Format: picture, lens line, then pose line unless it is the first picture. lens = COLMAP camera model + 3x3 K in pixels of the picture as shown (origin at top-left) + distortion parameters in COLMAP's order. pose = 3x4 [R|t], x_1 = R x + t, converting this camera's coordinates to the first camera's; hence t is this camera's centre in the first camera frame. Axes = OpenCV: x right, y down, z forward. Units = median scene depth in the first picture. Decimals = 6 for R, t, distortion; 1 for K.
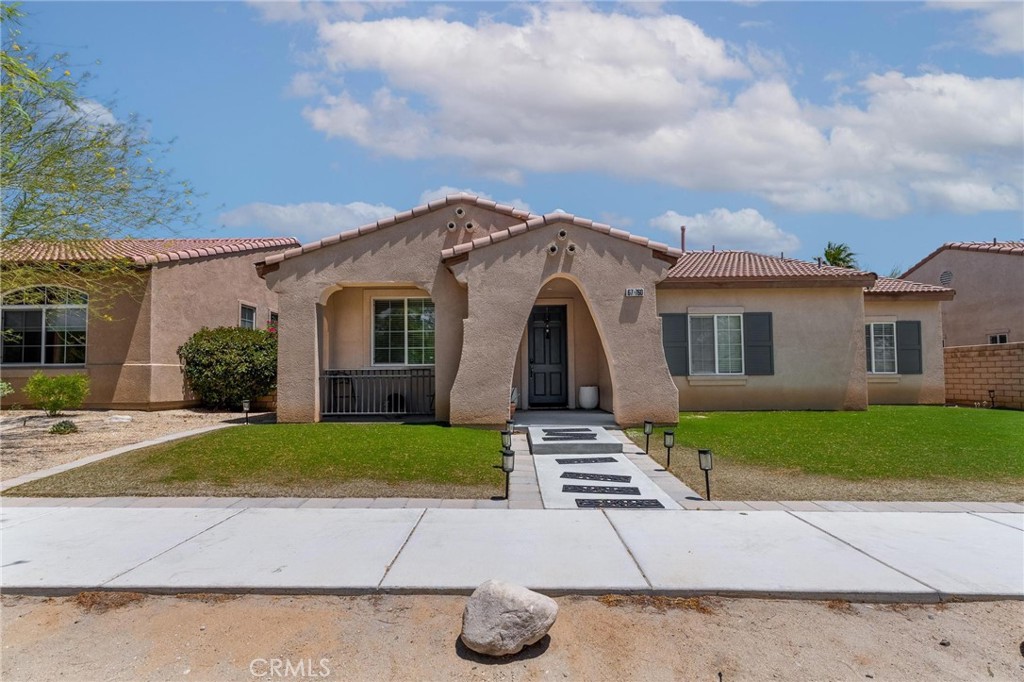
lens RADIAL K [[495.0, 0, 513.8], [0, 495.0, 357.9], [0, 0, 1]] dist [0.000688, 0.001920]
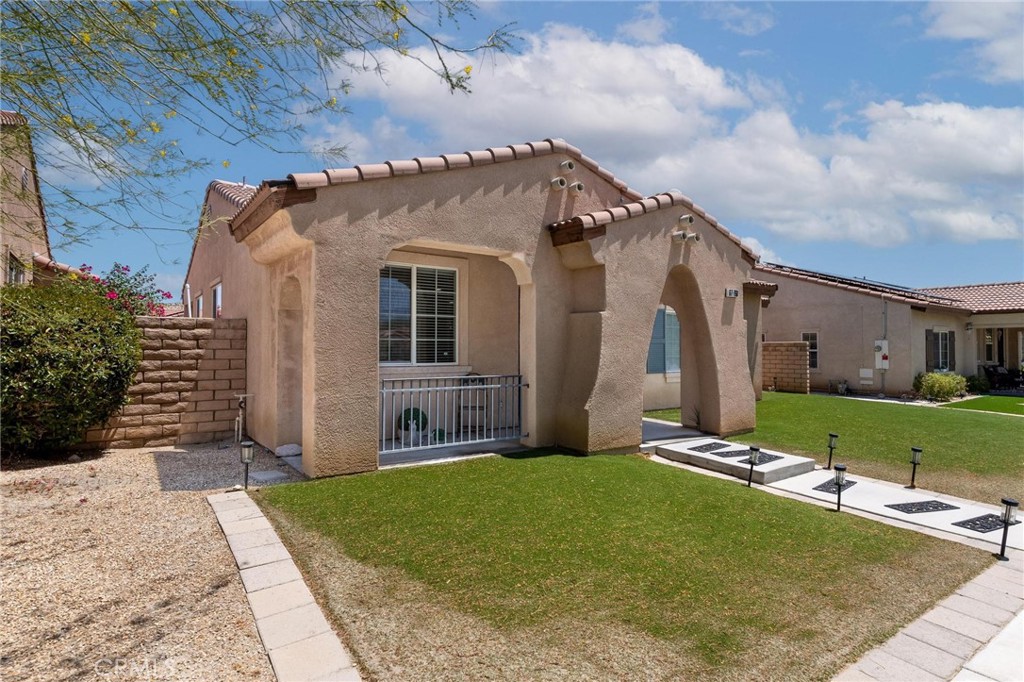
lens RADIAL K [[539.0, 0, 505.8], [0, 539.0, 334.5], [0, 0, 1]] dist [0.000122, -0.000266]
pose [[0.810448, 0.025937, 0.585236, -0.650755], [-0.030958, 0.999520, -0.001426, -0.034826], [-0.584992, -0.016962, 0.810861, 0.383882]]
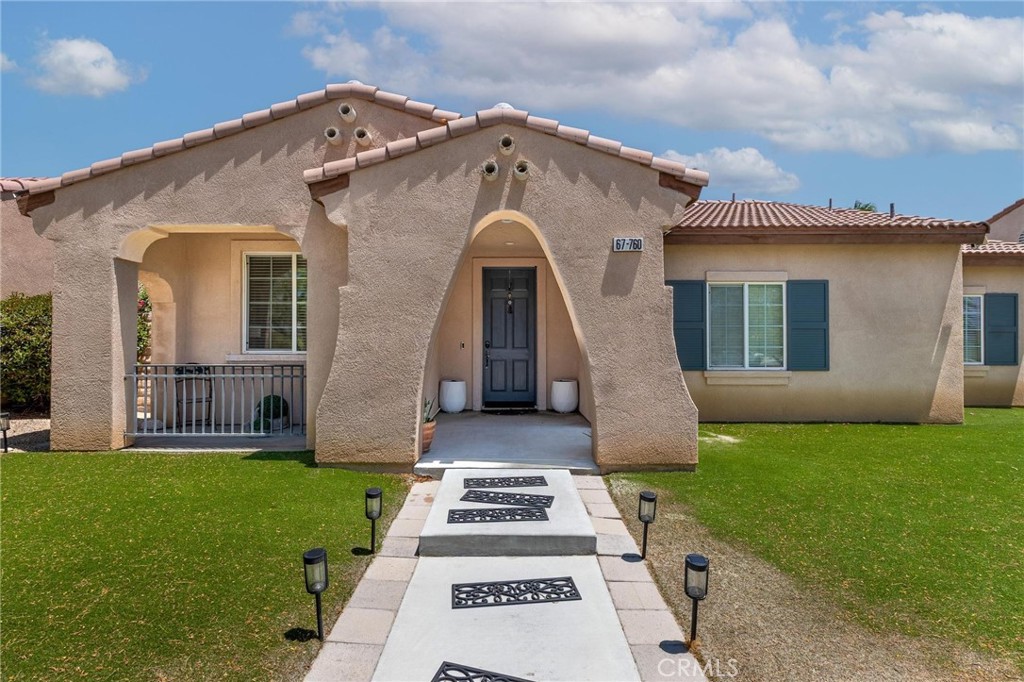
lens RADIAL K [[495.0, 0, 516.6], [0, 495.0, 337.1], [0, 0, 1]] dist [0.000688, 0.001920]
pose [[0.999926, 0.009243, 0.007954, 0.098600], [-0.009467, 0.999548, 0.028547, -0.033809], [-0.007687, -0.028620, 0.999561, 0.372814]]
